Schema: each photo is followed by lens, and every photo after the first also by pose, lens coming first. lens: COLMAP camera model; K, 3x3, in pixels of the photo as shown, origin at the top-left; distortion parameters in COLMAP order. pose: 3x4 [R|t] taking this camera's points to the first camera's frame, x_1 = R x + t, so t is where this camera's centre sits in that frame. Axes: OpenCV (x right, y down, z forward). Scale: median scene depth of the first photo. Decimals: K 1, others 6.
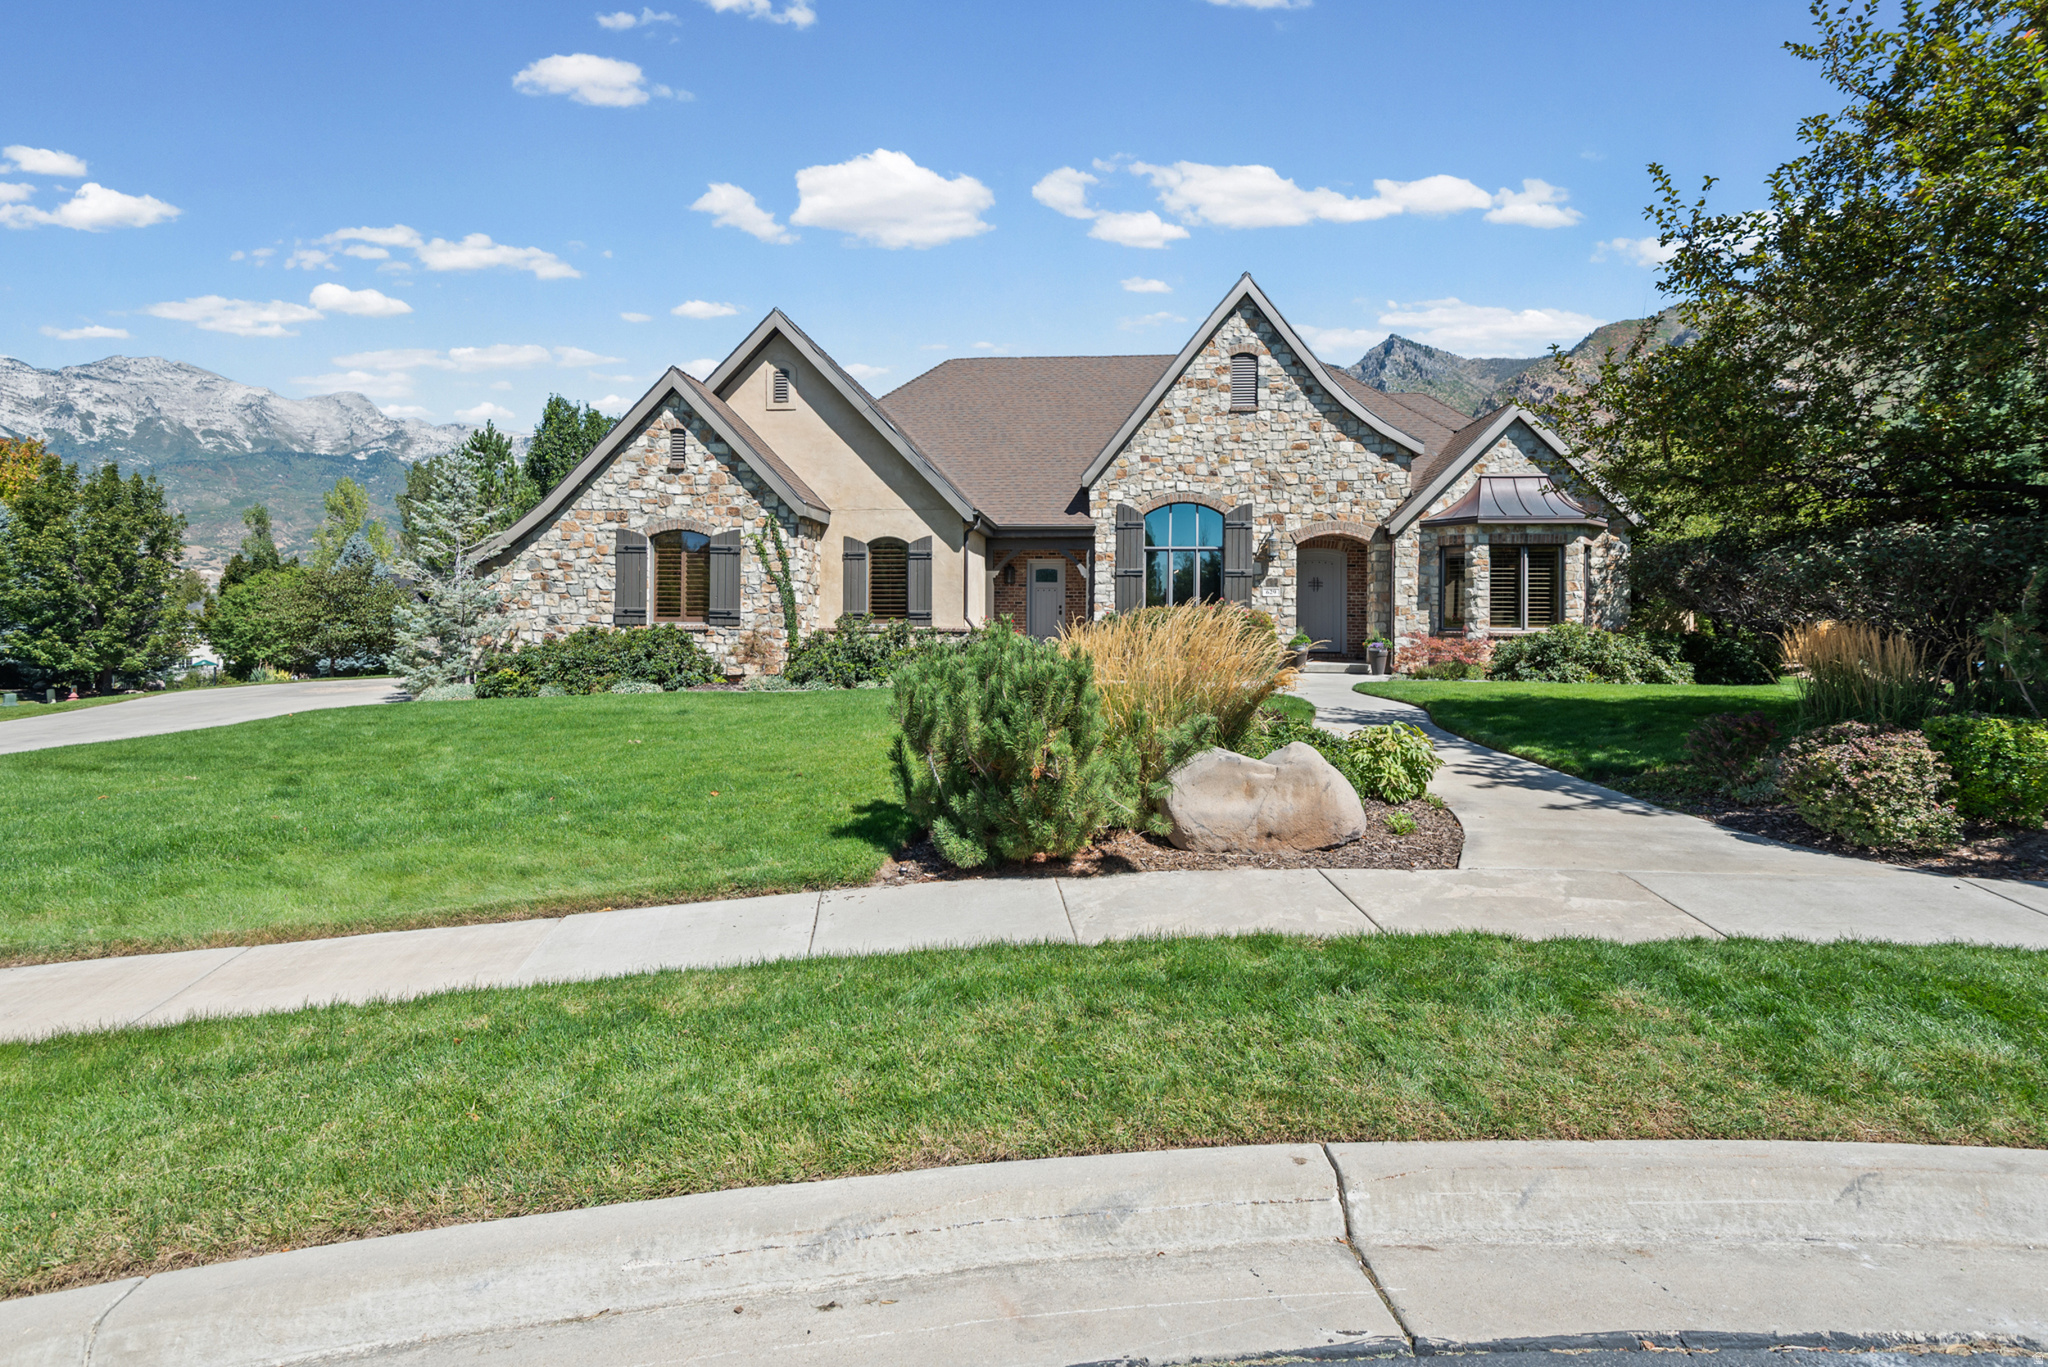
lens RADIAL K [[926.8, 0, 1024.5], [0, 926.8, 622.6], [0, 0, 1]] dist [0.037786, 0.000032]
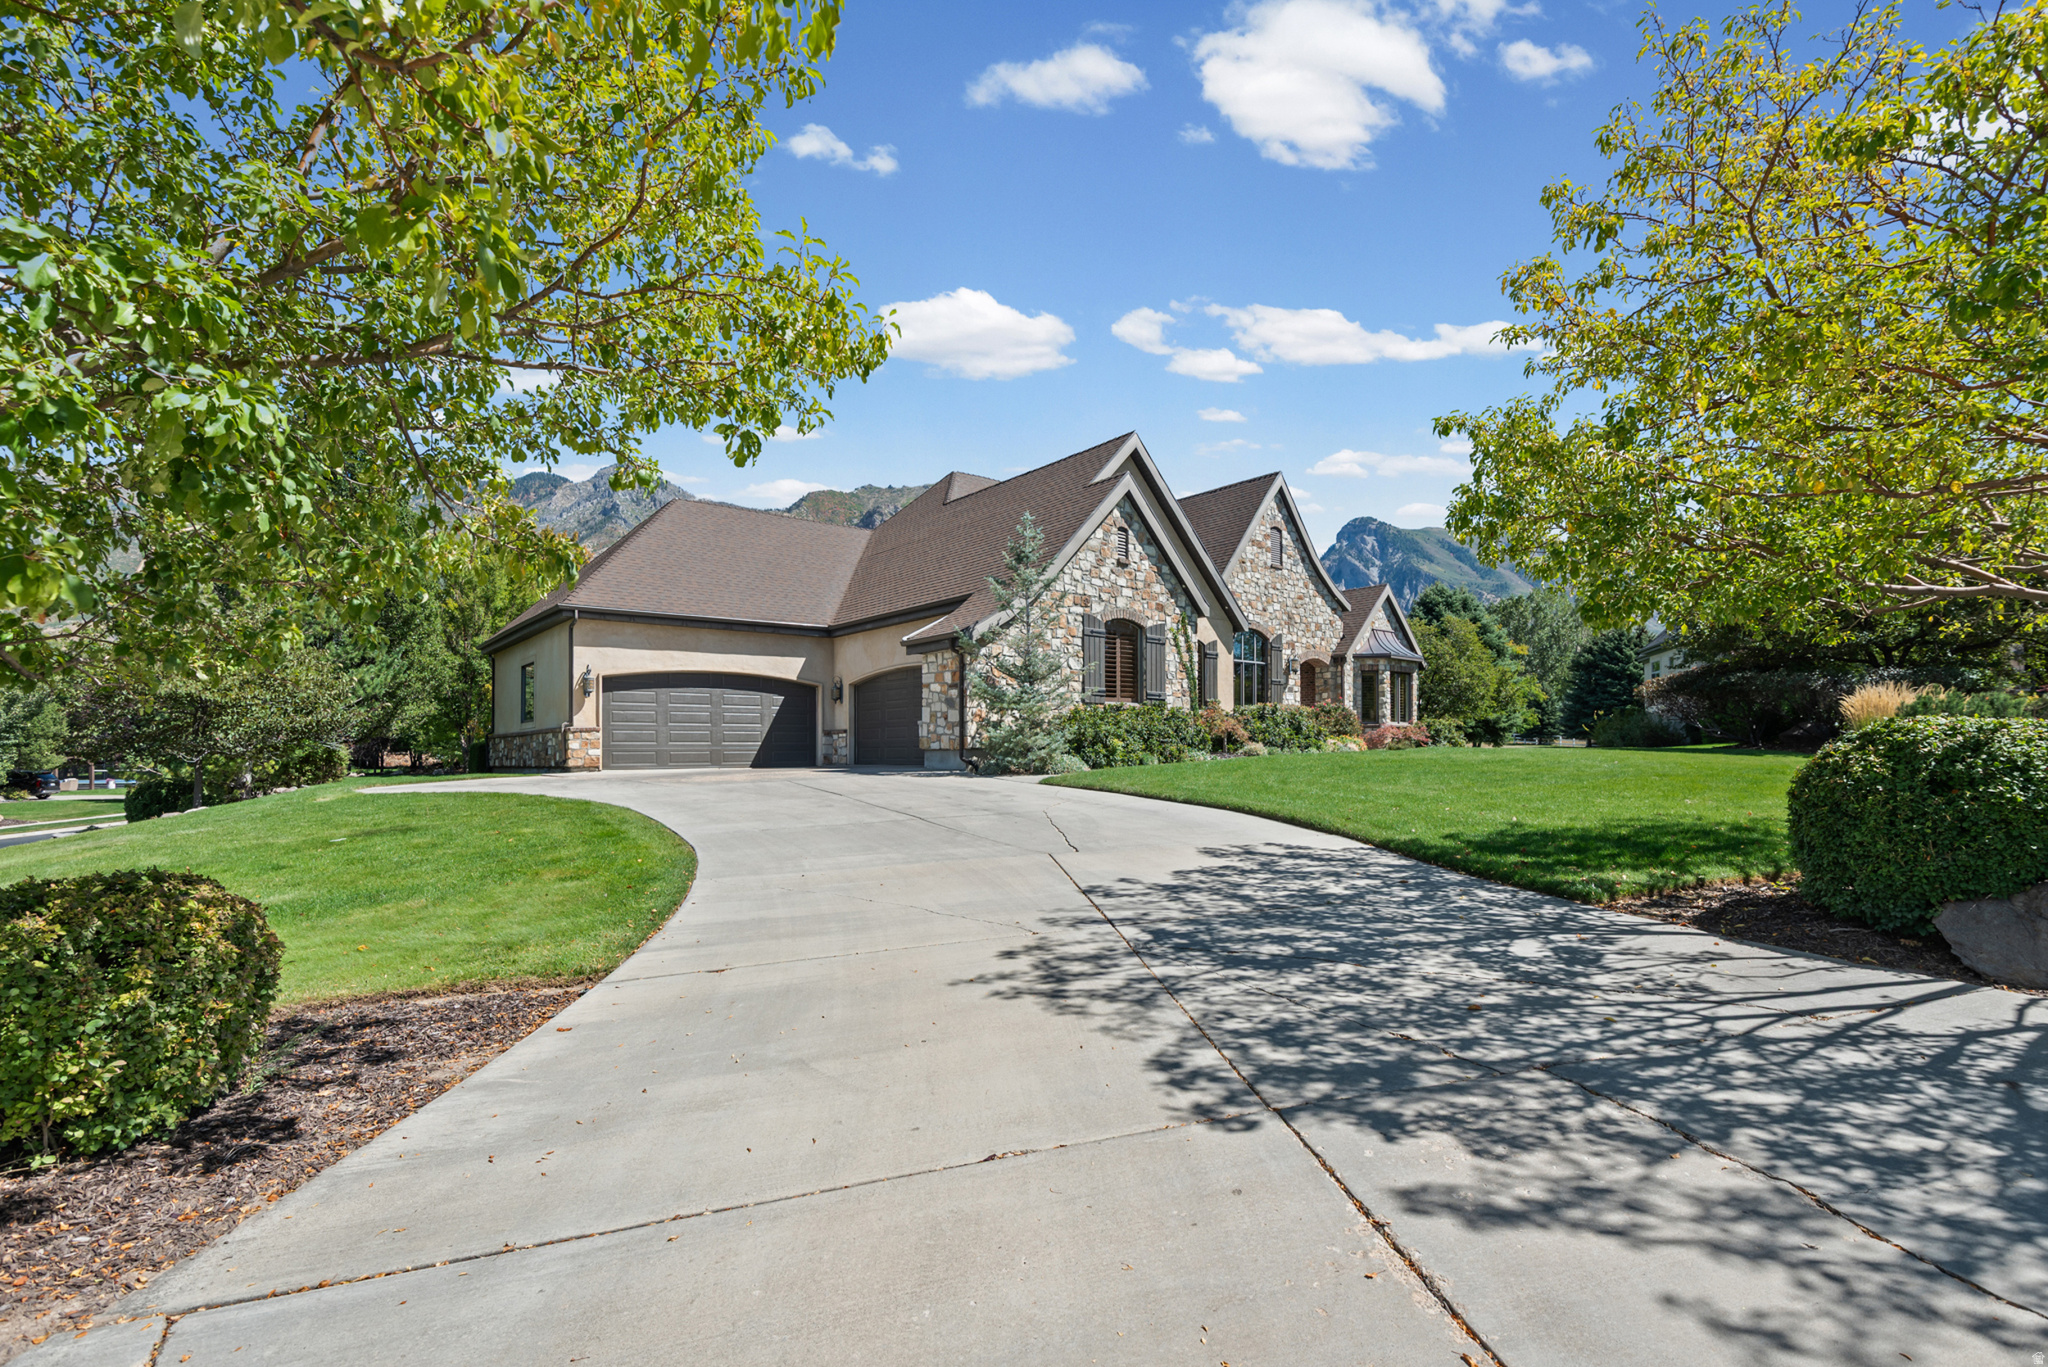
lens RADIAL K [[945.0, 0, 1026.3], [0, 945.0, 752.2], [0, 0, 1]] dist [0.000807, 0.000027]
pose [[0.719442, -0.007535, 0.694511, -1.174510], [0.006695, 0.999970, 0.003914, 0.050782], [-0.694520, 0.001834, 0.719471, 0.261130]]
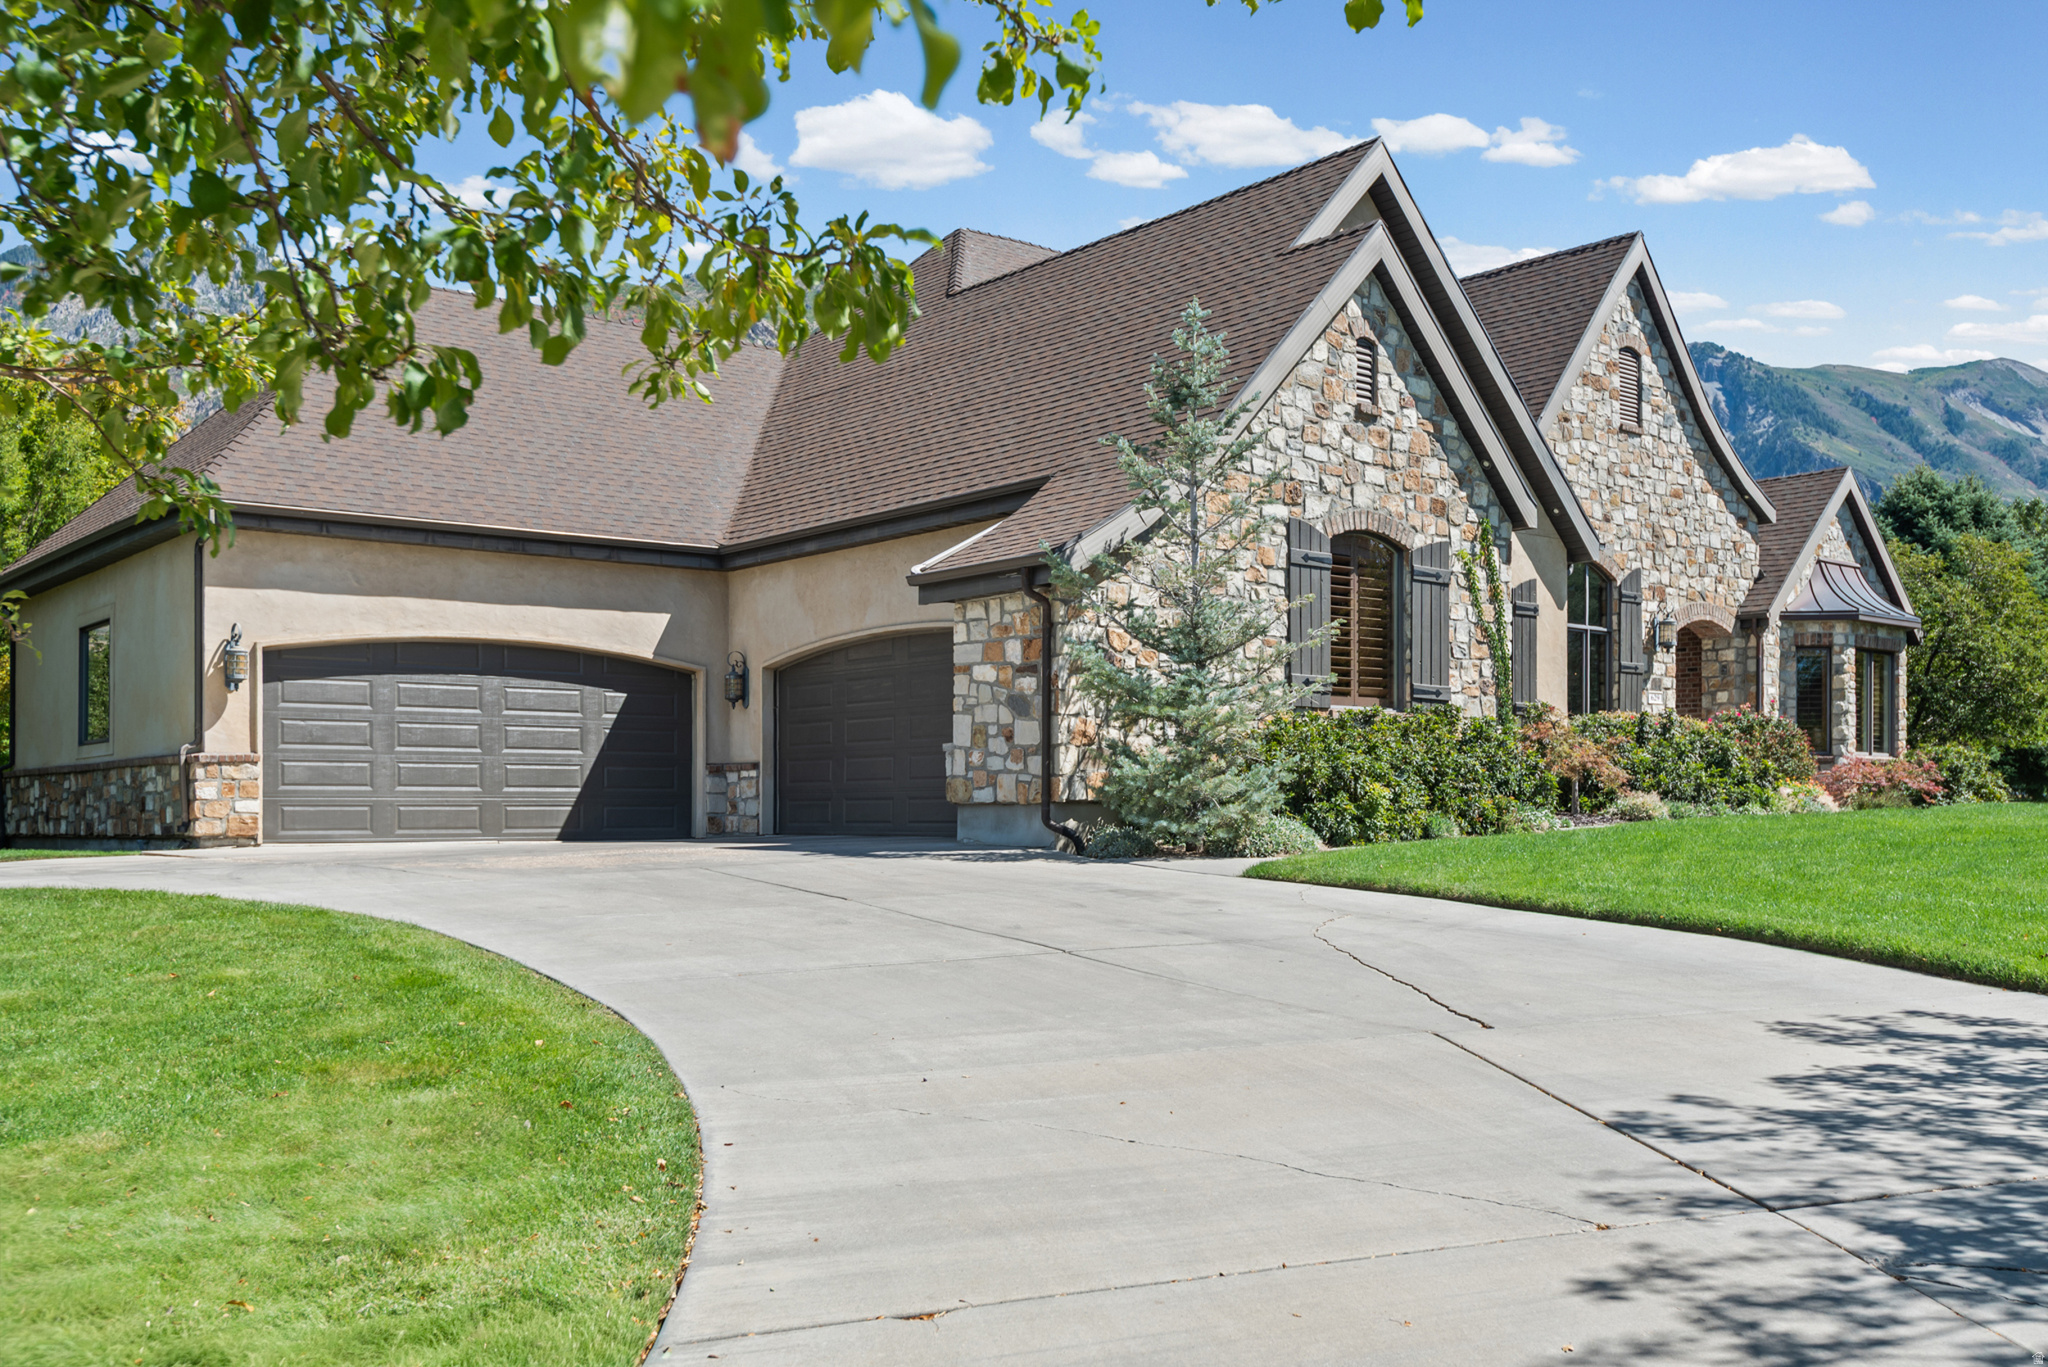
lens RADIAL K [[1901.0, 0, 1021.9], [0, 1901.0, 819.1], [0, 0, 1]] dist [-0.005366, -0.004662]
pose [[0.718518, -0.006791, 0.695476, -1.197703], [0.002358, 0.999970, 0.007328, 0.051976], [-0.695505, -0.003625, 0.718512, 0.347145]]
